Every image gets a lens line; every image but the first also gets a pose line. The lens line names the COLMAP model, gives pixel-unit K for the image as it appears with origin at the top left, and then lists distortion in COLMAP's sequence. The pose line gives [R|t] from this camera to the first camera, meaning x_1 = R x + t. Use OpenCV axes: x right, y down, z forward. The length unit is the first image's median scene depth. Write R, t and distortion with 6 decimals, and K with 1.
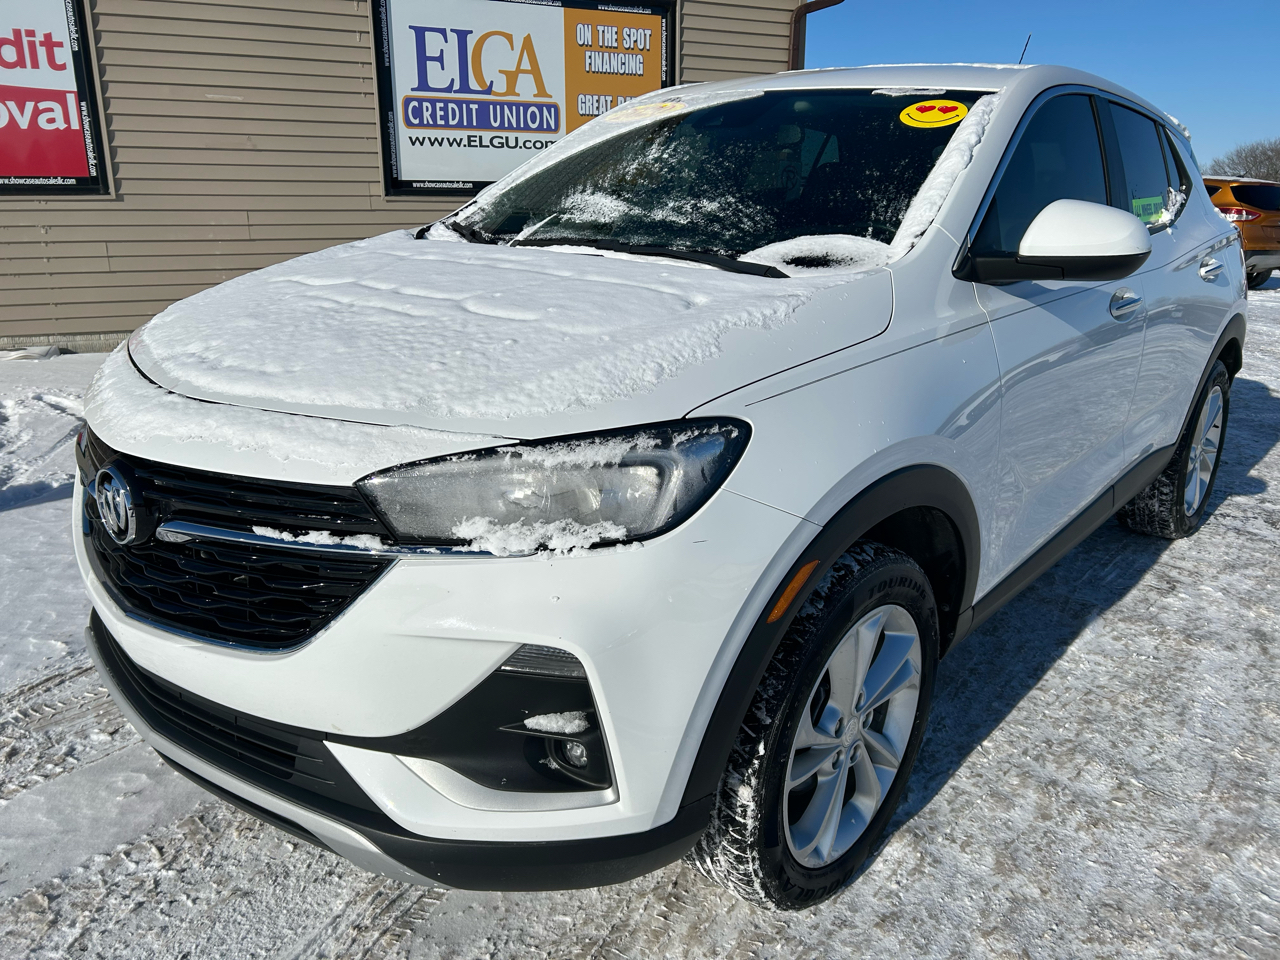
lens RADIAL K [[923.2, 0, 633.8], [0, 923.2, 456.1], [0, 0, 1]] dist [0.062637, -0.052560]
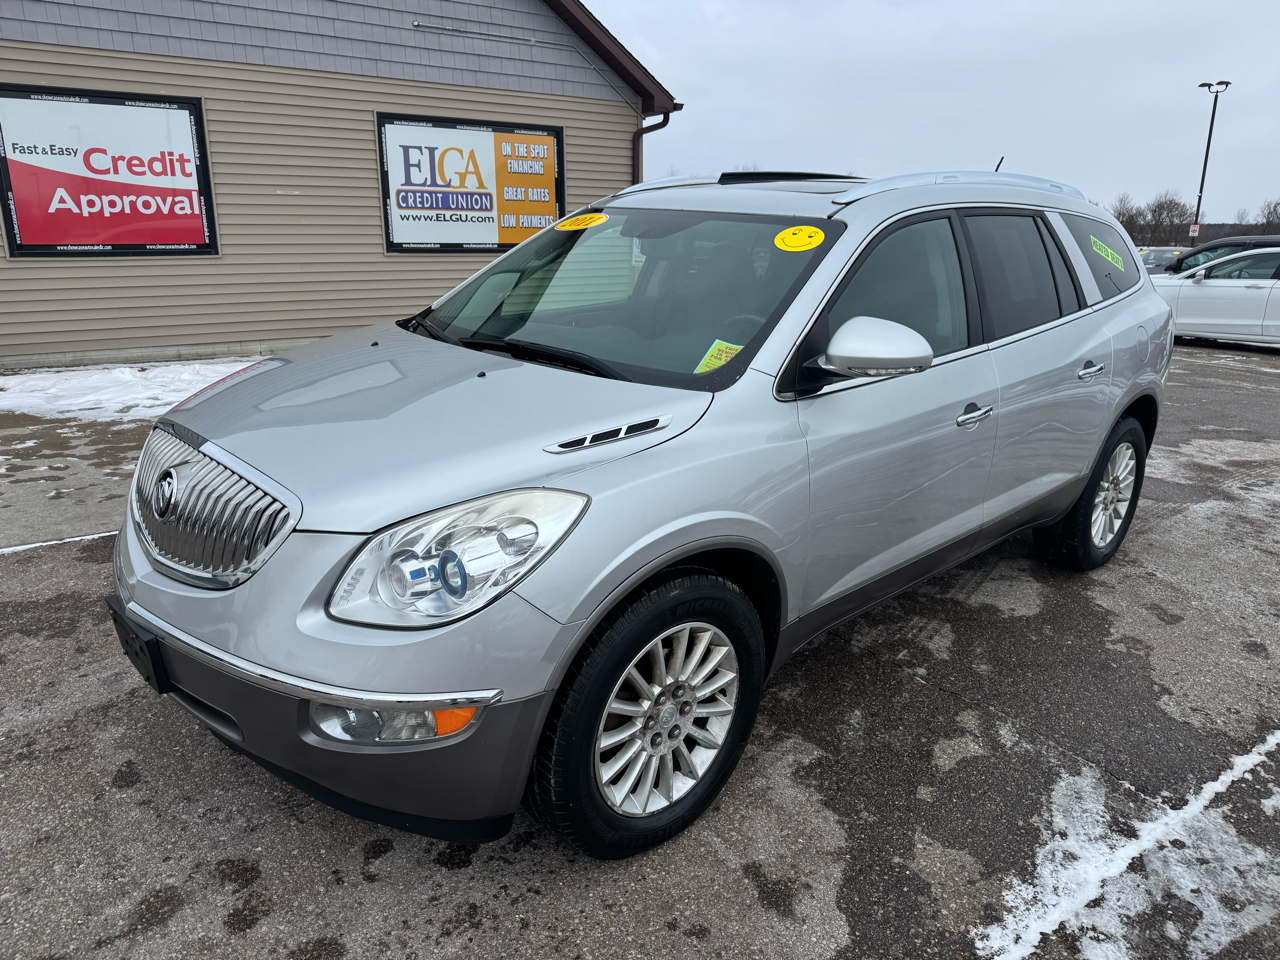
lens RADIAL K [[900.7, 0, 633.3], [0, 900.7, 490.3], [0, 0, 1]] dist [0.024011, -0.022028]
pose [[0.980330, -0.060878, 0.187741, -0.169387], [0.063623, 0.997937, -0.008625, 0.147611], [-0.186829, 0.020400, 0.982181, -0.525706]]
